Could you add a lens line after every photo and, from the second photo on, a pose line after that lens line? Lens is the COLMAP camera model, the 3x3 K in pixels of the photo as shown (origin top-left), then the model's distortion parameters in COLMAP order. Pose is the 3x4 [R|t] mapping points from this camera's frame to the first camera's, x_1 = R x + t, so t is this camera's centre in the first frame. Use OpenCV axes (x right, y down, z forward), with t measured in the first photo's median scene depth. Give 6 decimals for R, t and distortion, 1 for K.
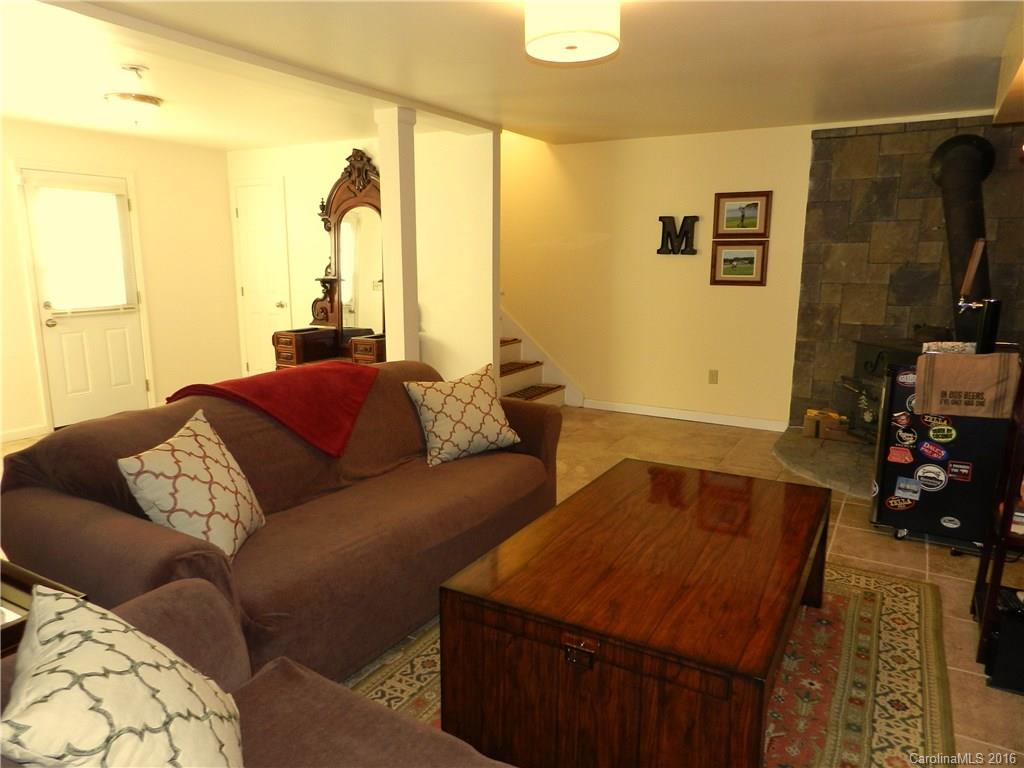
lens RADIAL K [[691.3, 0, 506.6], [0, 691.3, 386.2], [0, 0, 1]] dist [0.006254, 0.001091]
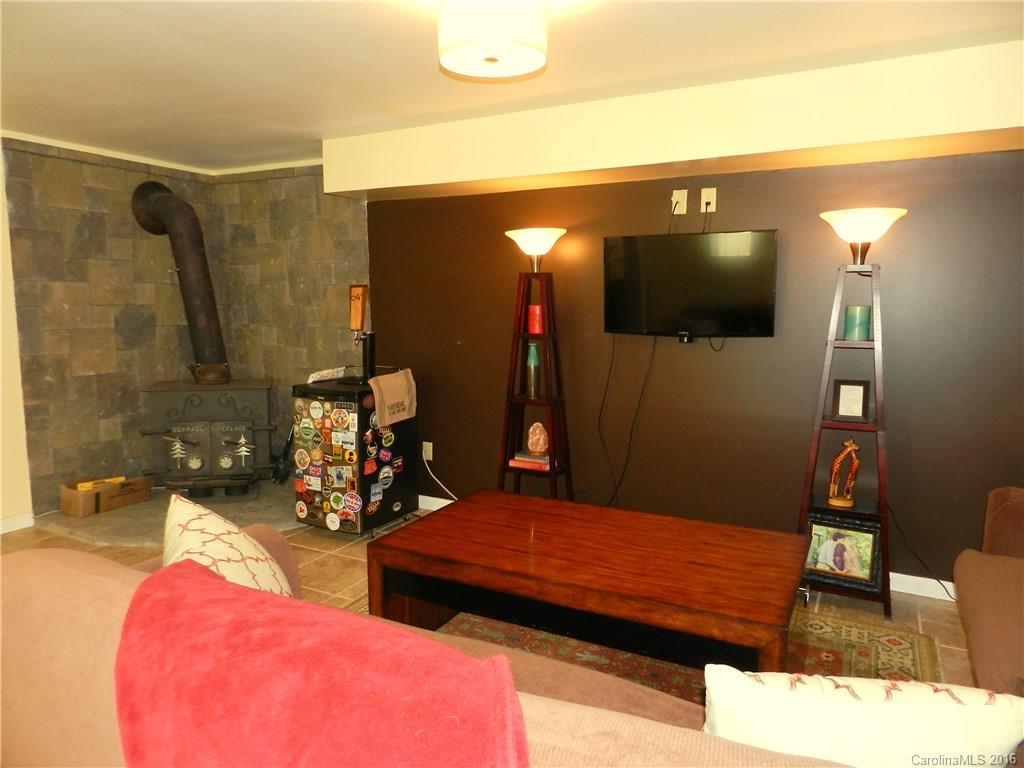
lens RADIAL K [[691.3, 0, 507.0], [0, 691.3, 383.3], [0, 0, 1]] dist [0.006254, 0.001091]
pose [[-0.038557, -0.122796, 0.991683, -0.399660], [0.182392, 0.974884, 0.127807, -0.099742], [-0.982470, 0.185802, -0.015192, 0.525624]]
